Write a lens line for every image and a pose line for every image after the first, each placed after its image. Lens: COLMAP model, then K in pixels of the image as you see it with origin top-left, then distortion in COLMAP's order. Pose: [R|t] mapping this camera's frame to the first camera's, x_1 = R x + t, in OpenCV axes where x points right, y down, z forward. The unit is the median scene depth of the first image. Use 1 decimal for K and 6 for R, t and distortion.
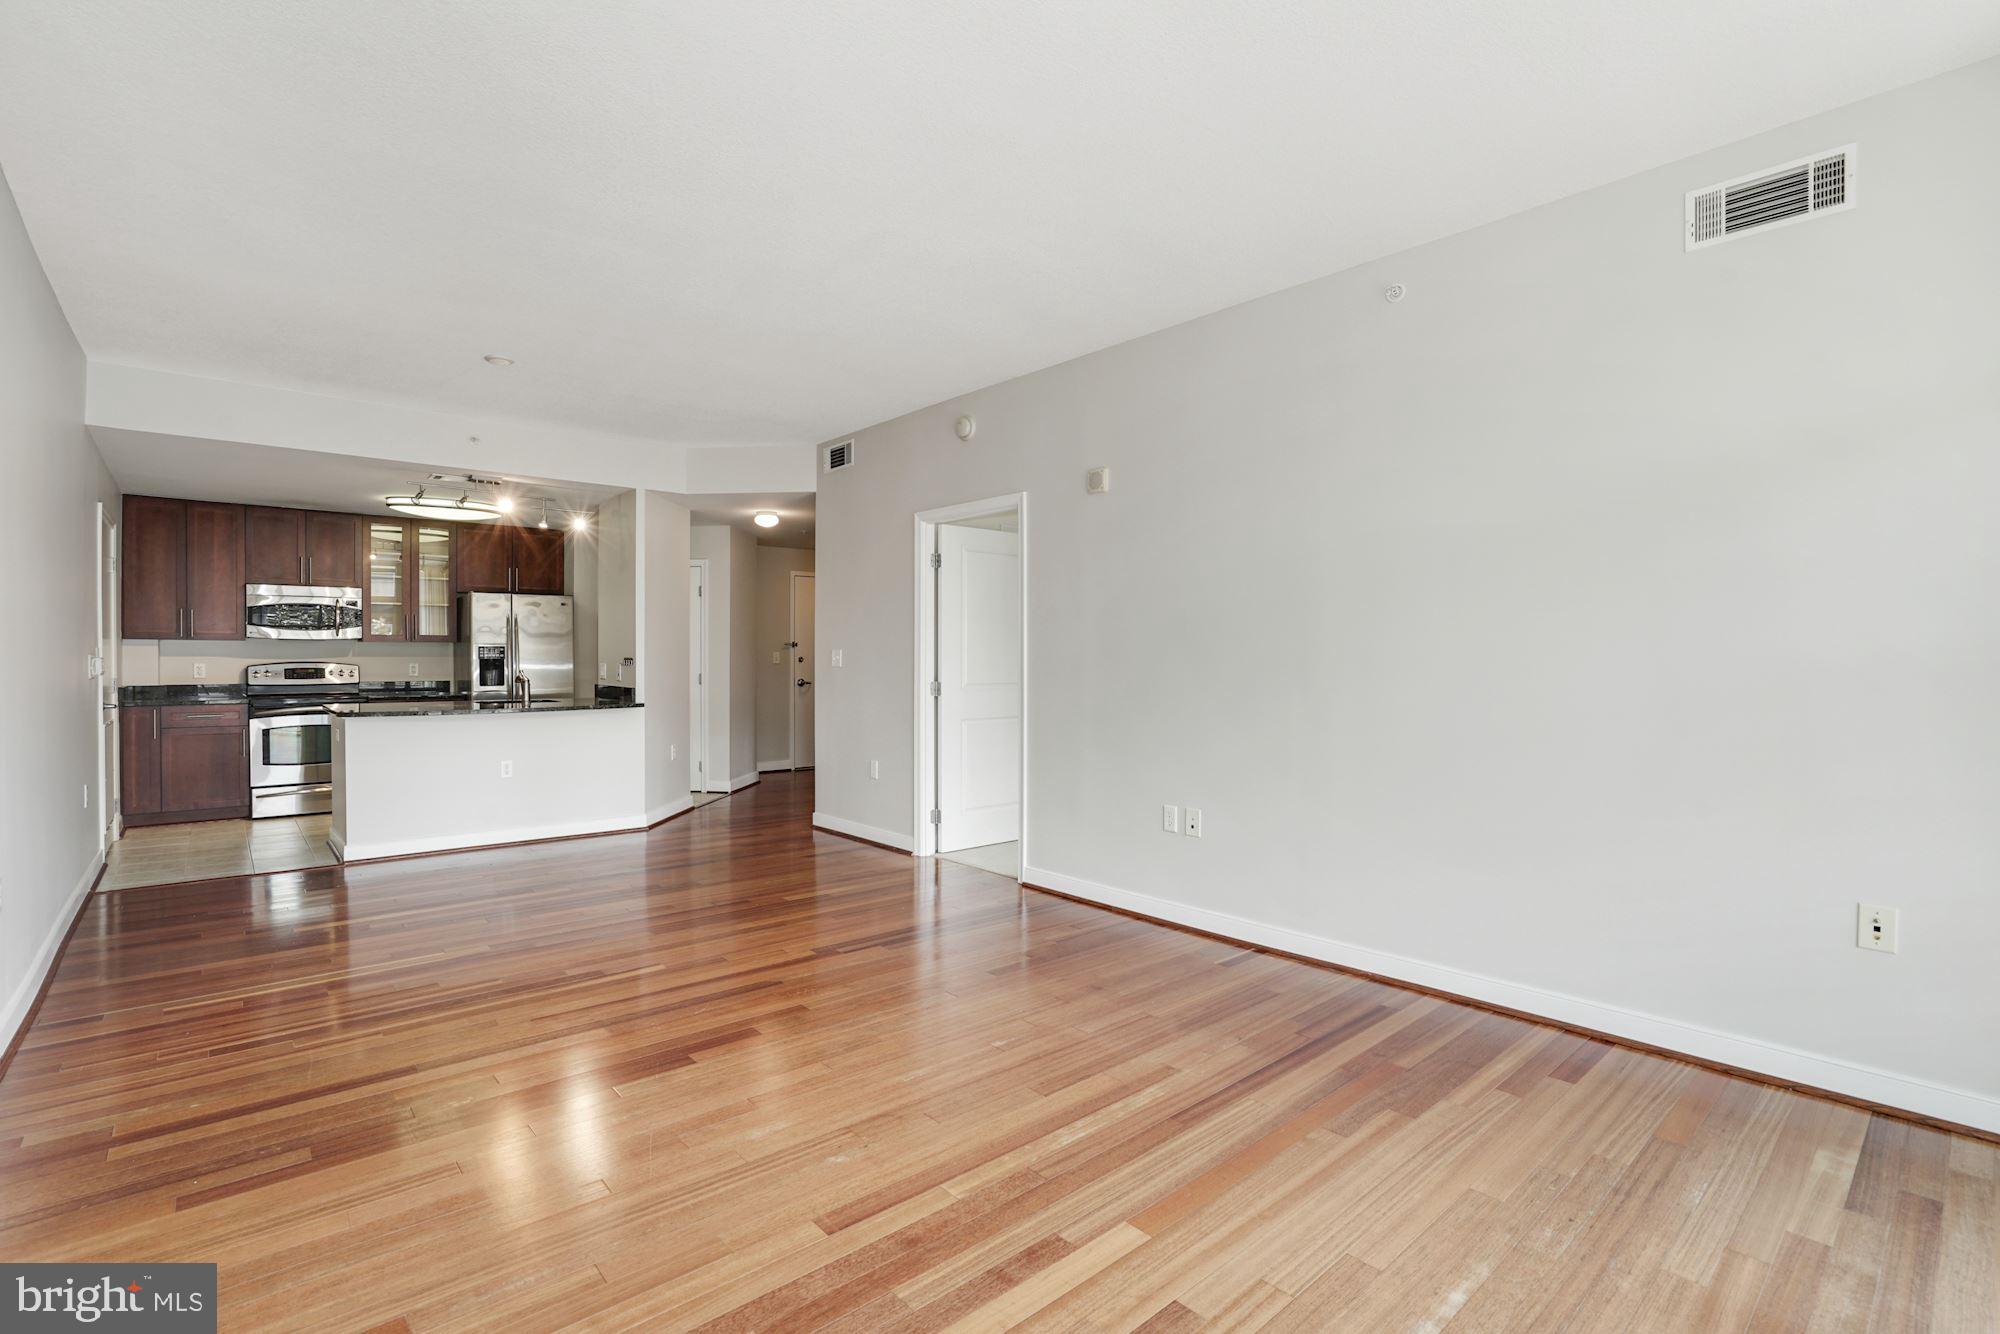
lens RADIAL K [[925.5, 0, 1012.6], [0, 925.5, 664.7], [0, 0, 1]] dist [-0.051015, 0.016319]
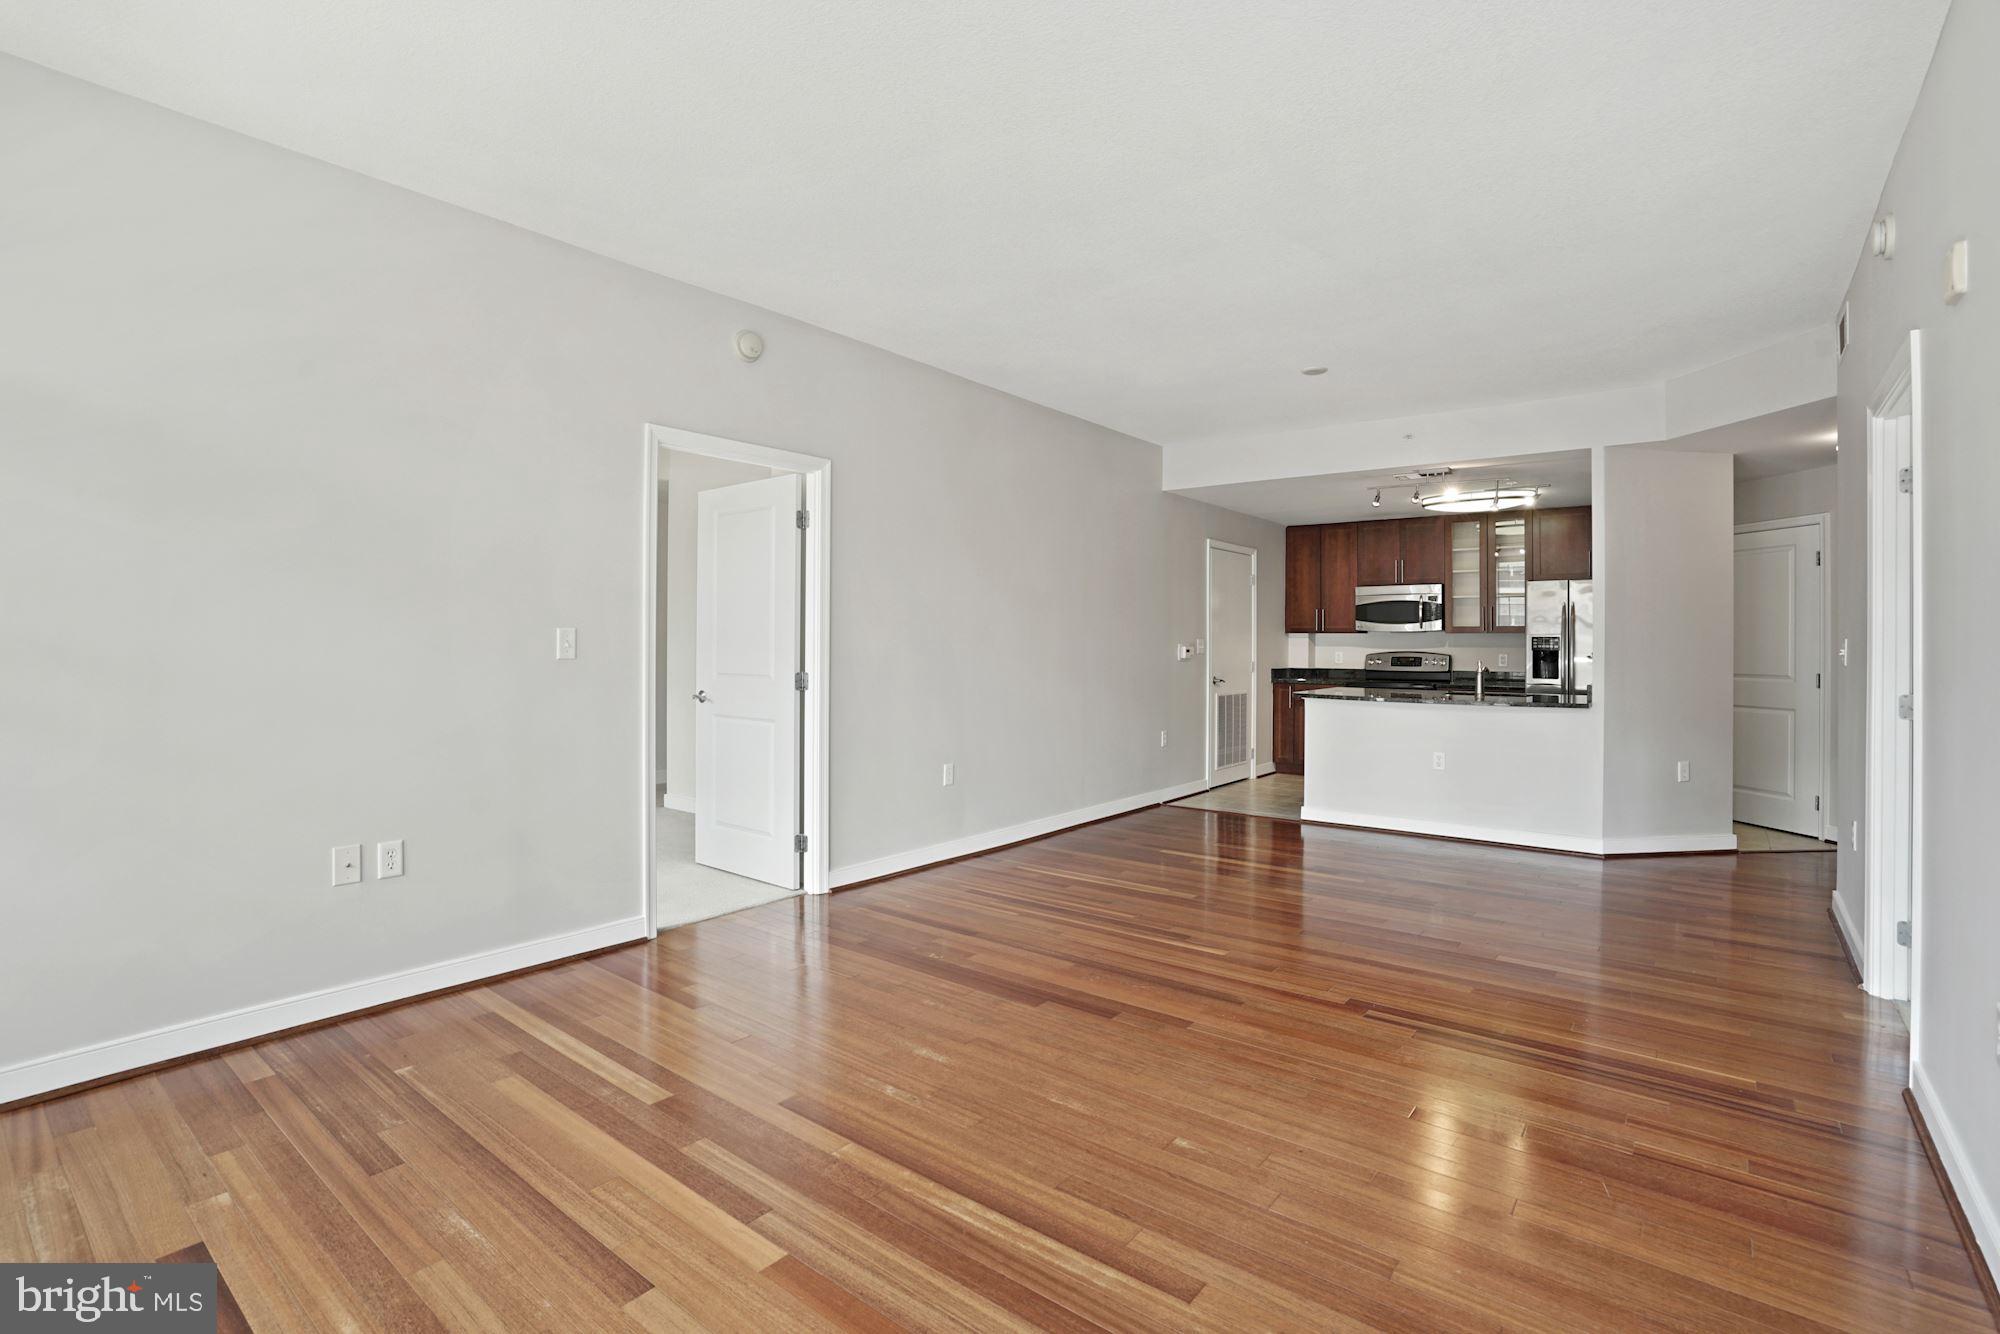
lens RADIAL K [[925.5, 0, 955.1], [0, 925.5, 623.4], [0, 0, 1]] dist [-0.051015, 0.016319]
pose [[0.156042, -0.021792, -0.987510, 0.281874], [-0.015814, 0.999573, -0.024557, -0.001426], [0.987624, 0.019449, 0.155631, 0.266512]]
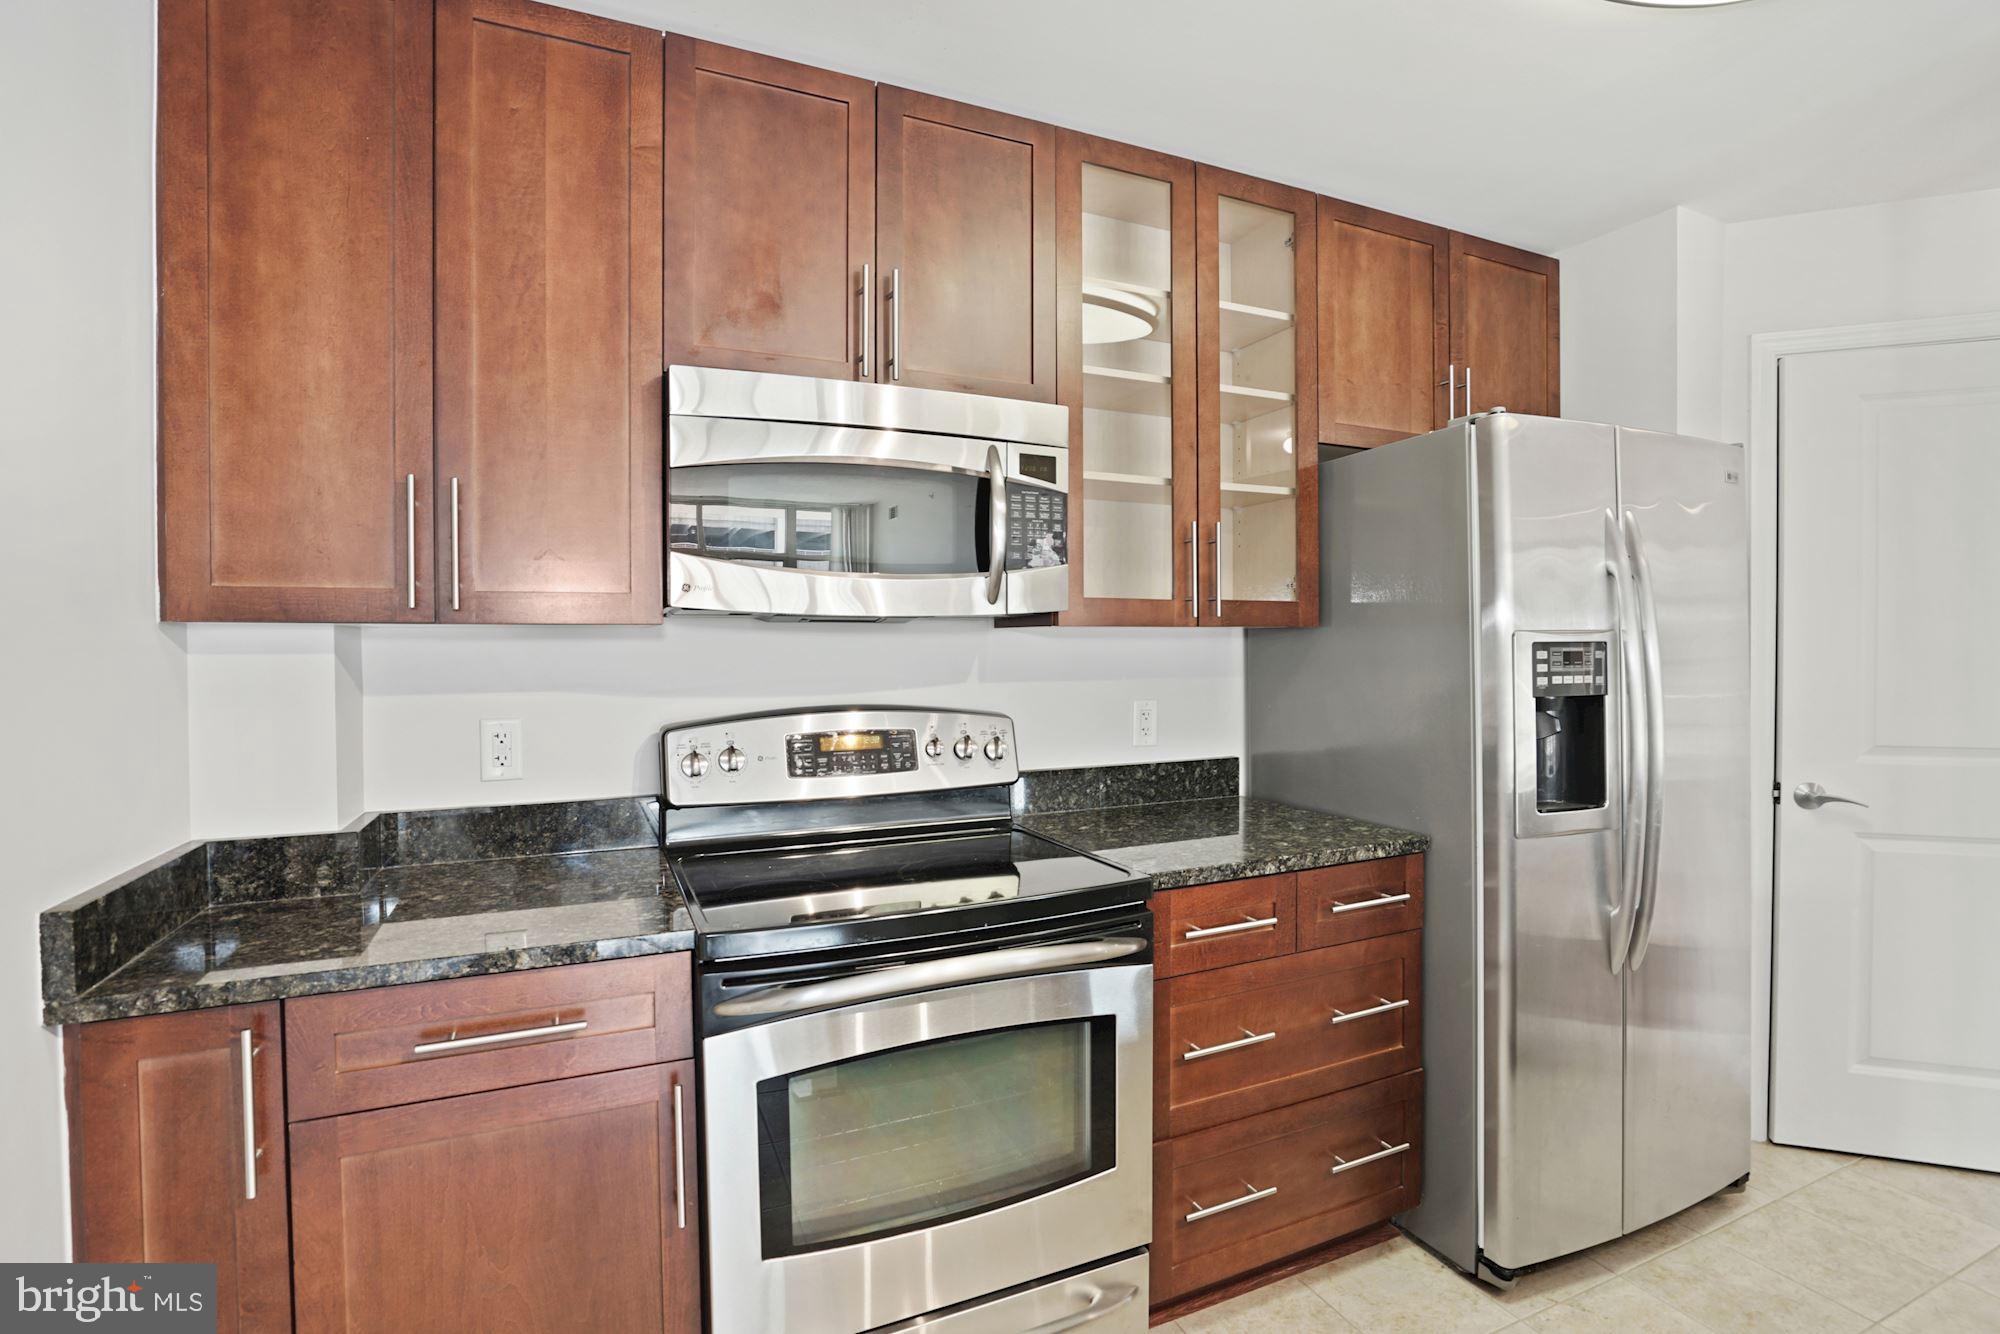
lens RADIAL K [[925.5, 0, 1002.3], [0, 925.5, 658.4], [0, 0, 1]] dist [-0.051015, 0.016319]
pose [[0.960786, -0.006022, -0.277225, -0.700023], [0.006431, 0.999979, 0.000565, -0.017991], [0.277216, -0.002326, 0.960805, 0.793122]]
